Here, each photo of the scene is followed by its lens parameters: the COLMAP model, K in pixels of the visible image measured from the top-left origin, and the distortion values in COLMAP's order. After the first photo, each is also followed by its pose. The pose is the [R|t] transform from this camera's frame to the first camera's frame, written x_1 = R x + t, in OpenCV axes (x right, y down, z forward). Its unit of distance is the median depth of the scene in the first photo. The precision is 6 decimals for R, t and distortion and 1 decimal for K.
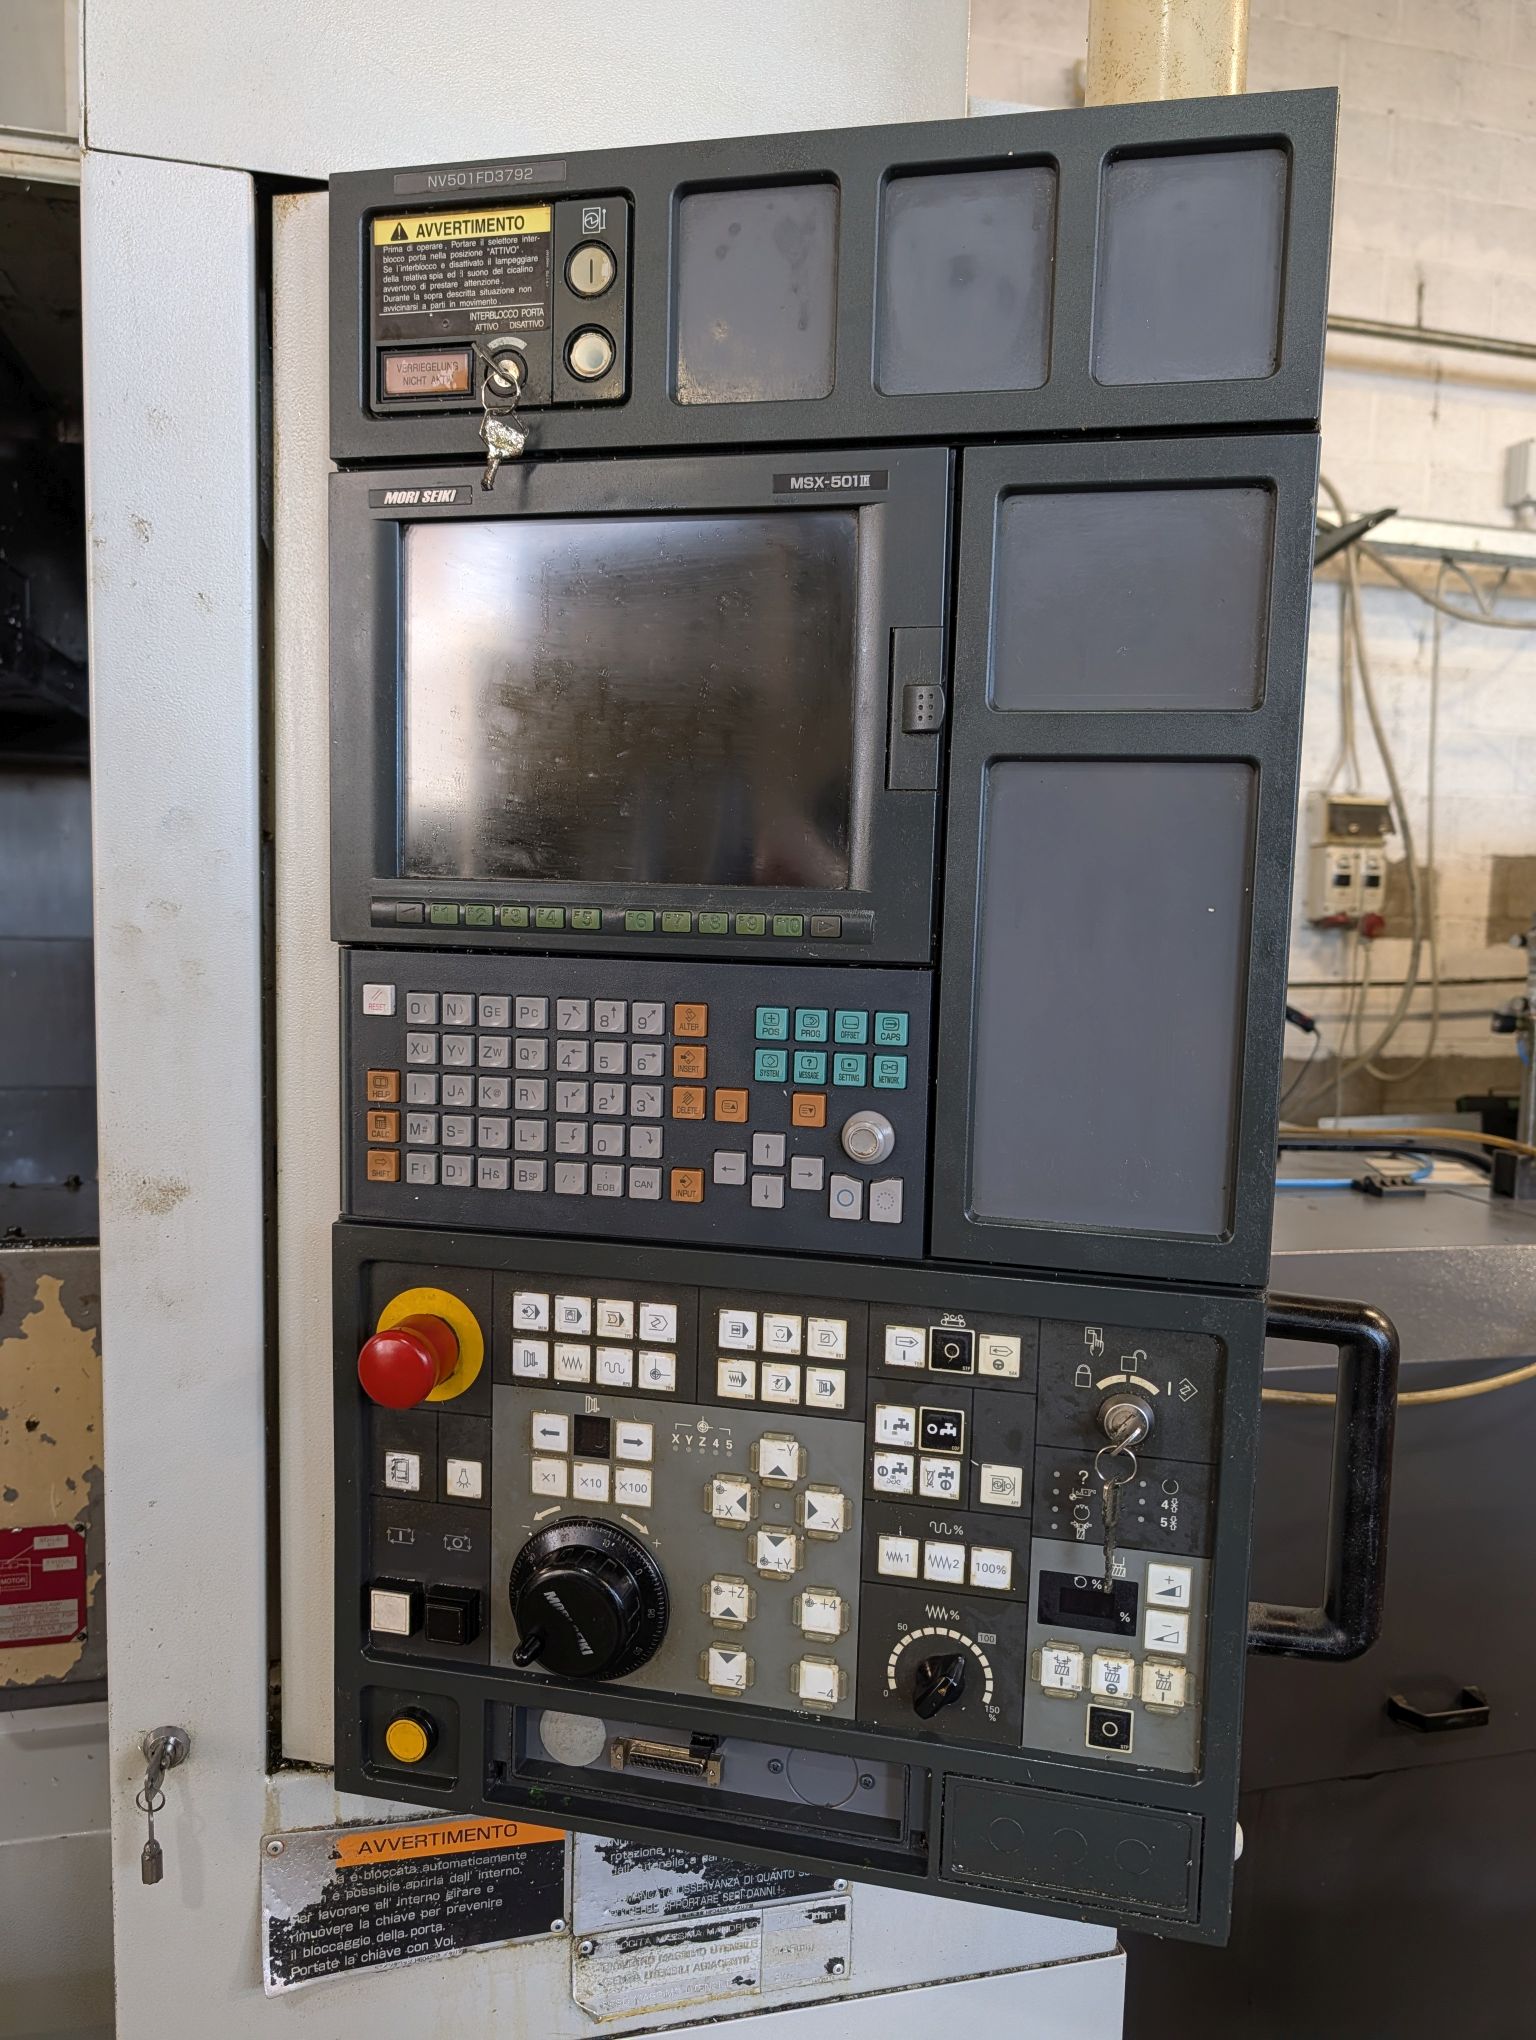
lens RADIAL K [[1487.7, 0, 768.0], [0, 1487.7, 1020.0], [0, 0, 1]] dist [-0.008643, -0.002252]
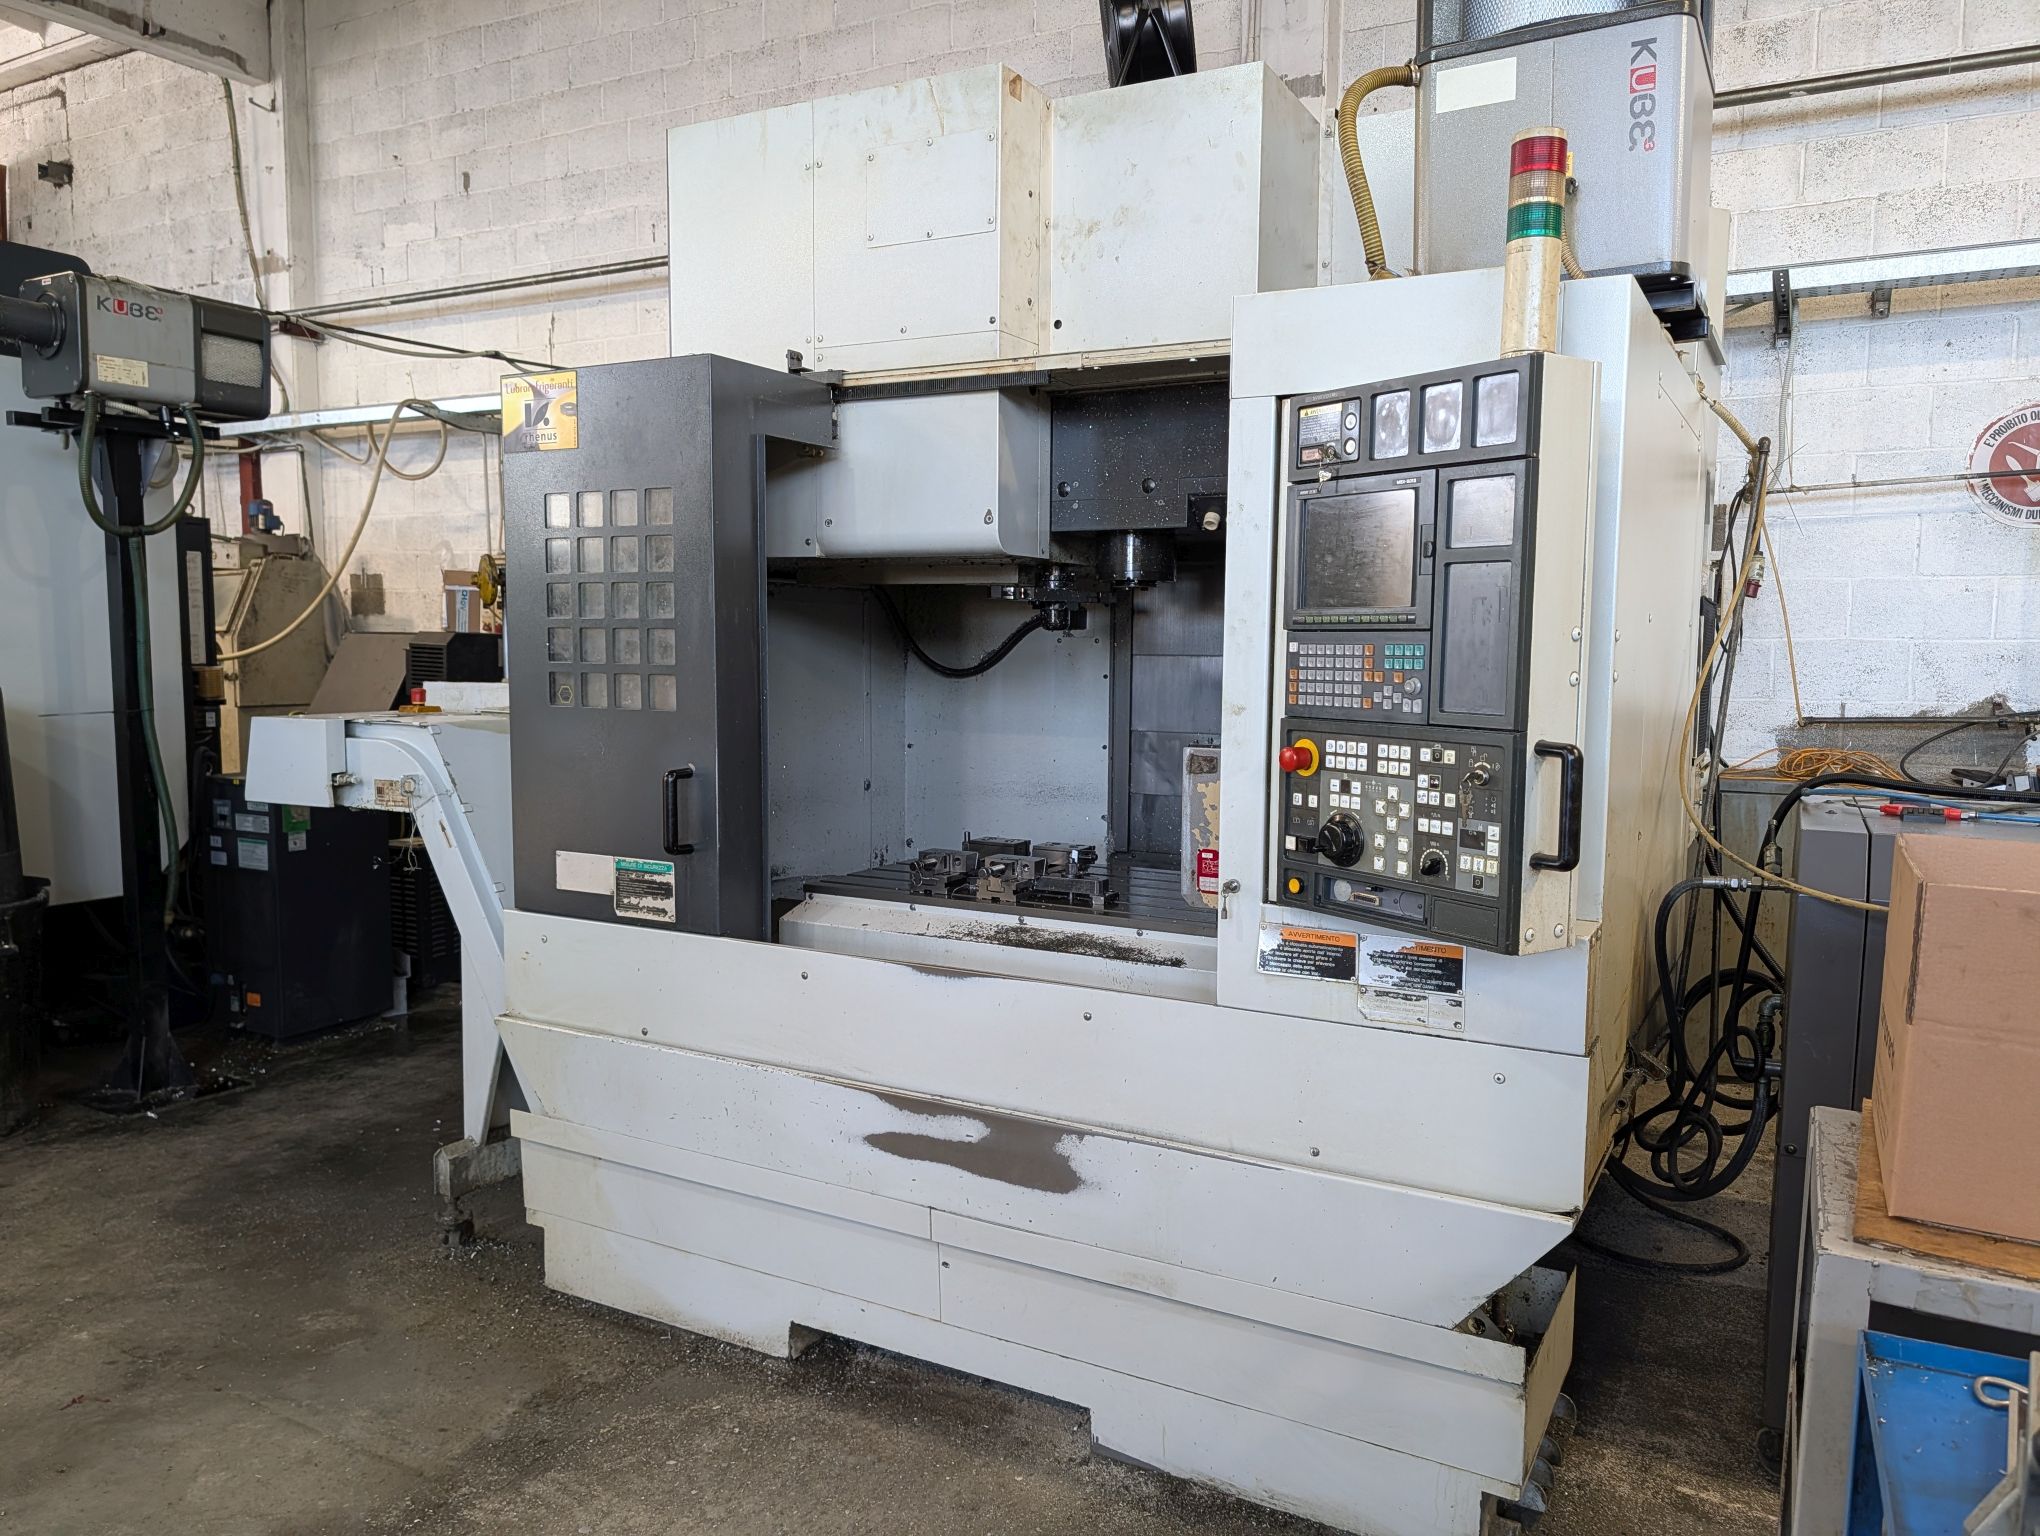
lens RADIAL K [[1434.5, 0, 1029.0], [0, 1434.5, 771.8], [0, 0, 1]] dist [0.136529, -0.000352]
pose [[0.729147, 0.048123, -0.682663, 1.481649], [-0.054486, 0.998440, 0.012188, 0.250634], [0.682185, 0.028309, 0.730632, -1.689300]]
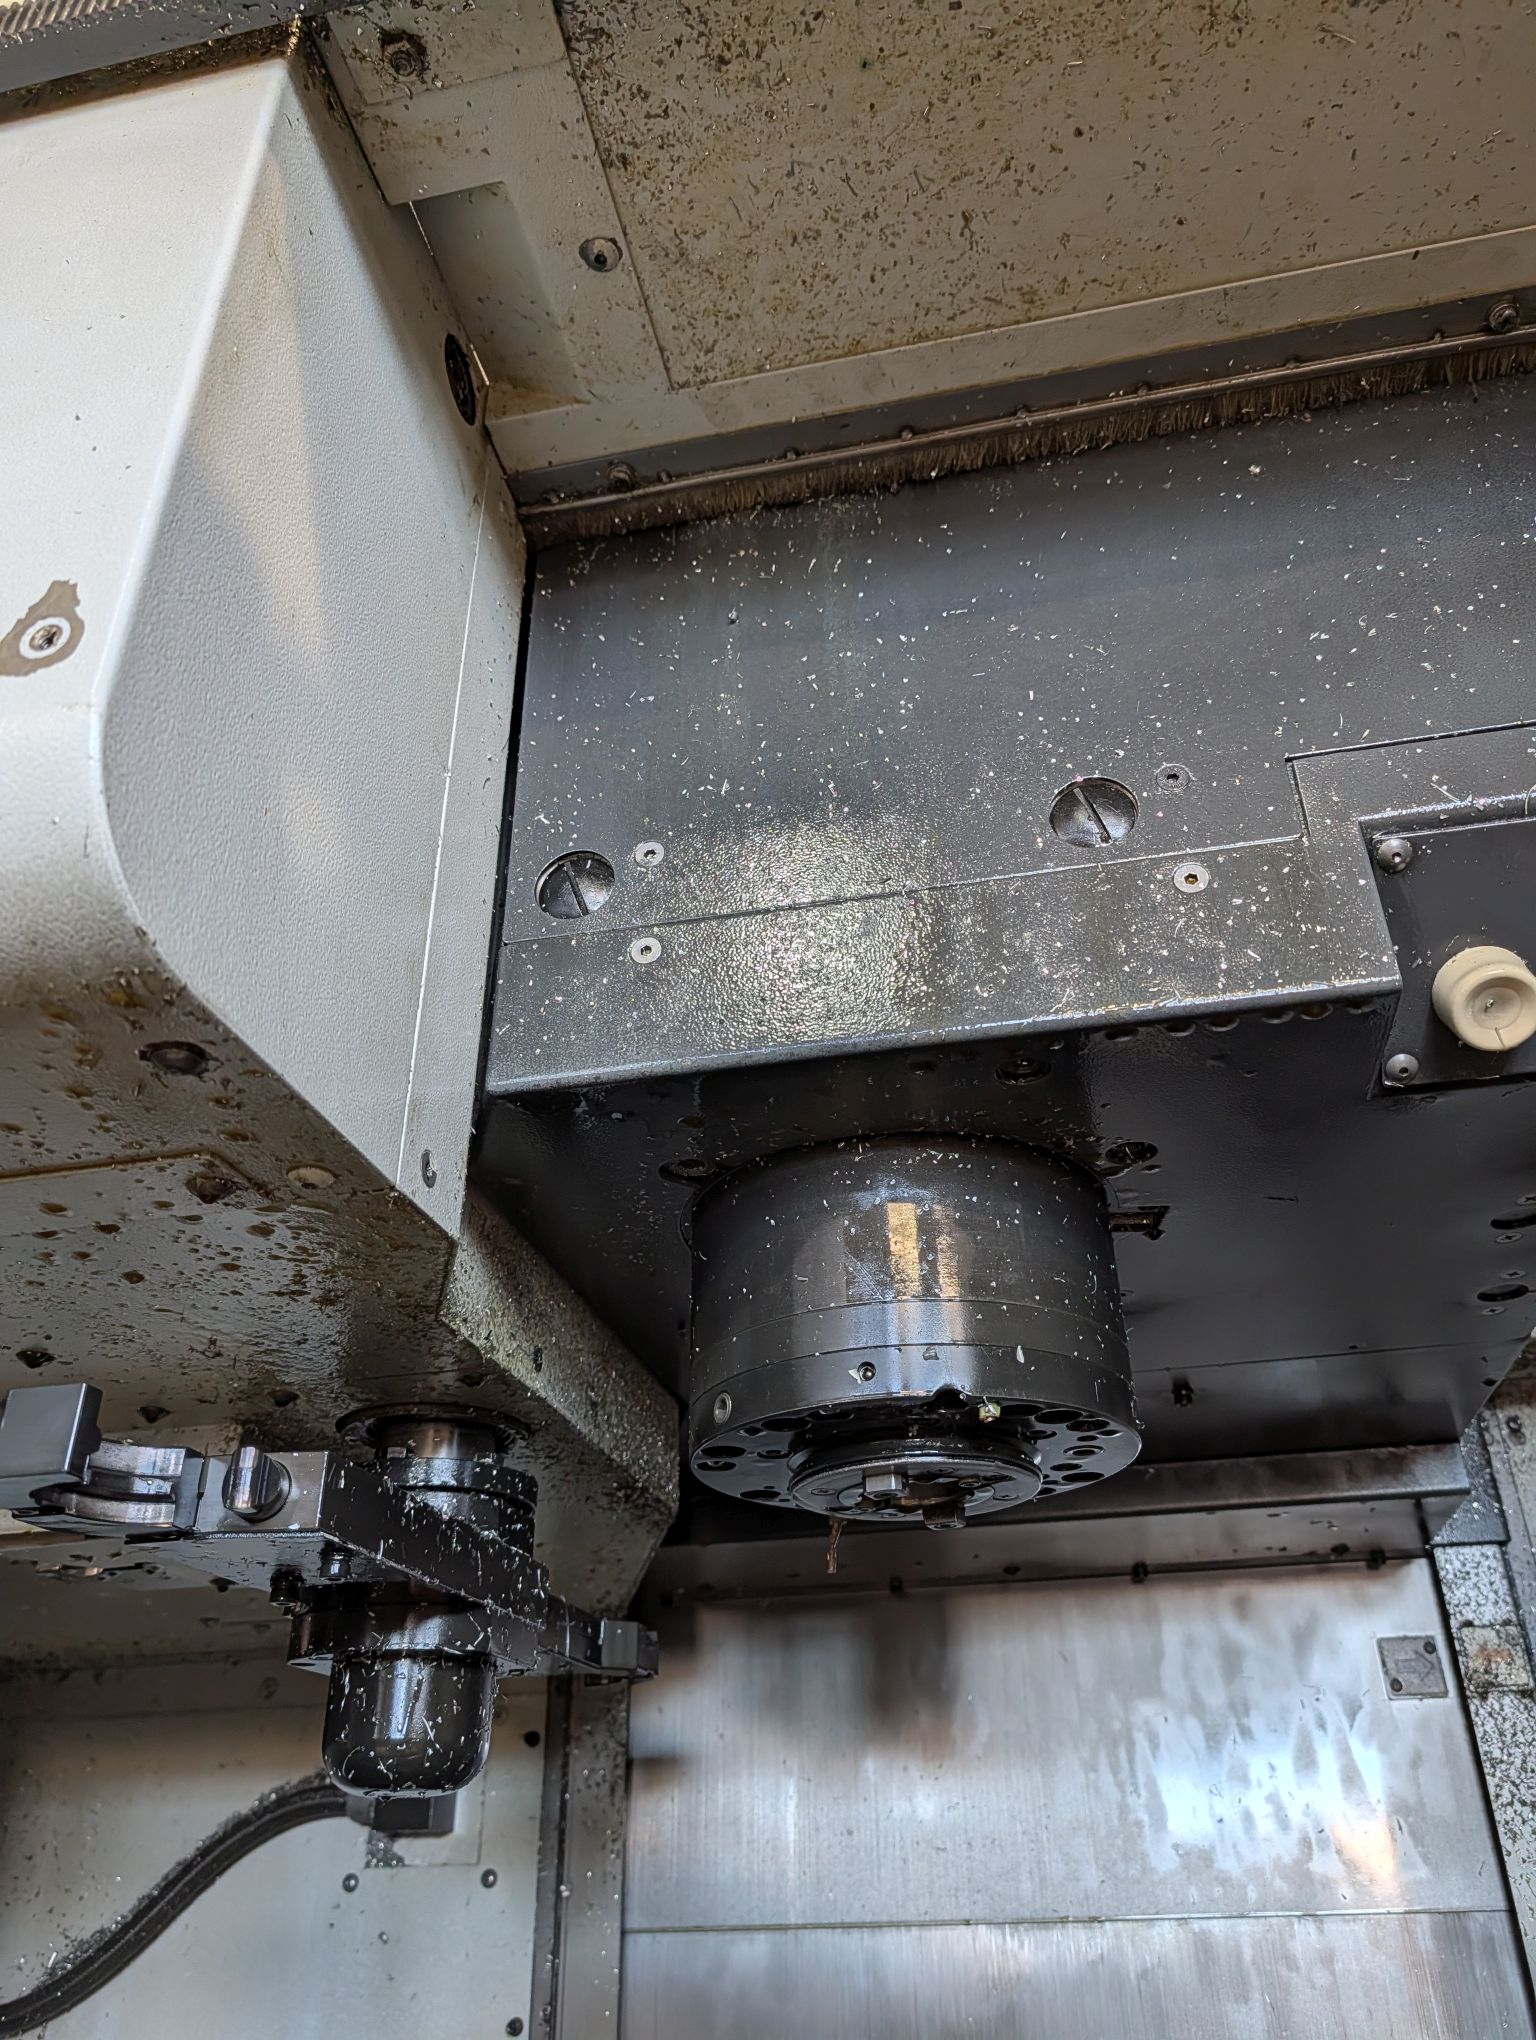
lens RADIAL K [[1468.4, 0, 780.1], [0, 1468.4, 1018.7], [0, 0, 1]] dist [0.002702, -0.001022]
pose [[0.900398, -0.257021, -0.351033, -1.185277], [0.002186, 0.809508, -0.587105, -0.032354], [0.435062, 0.527860, 0.729441, 1.143260]]
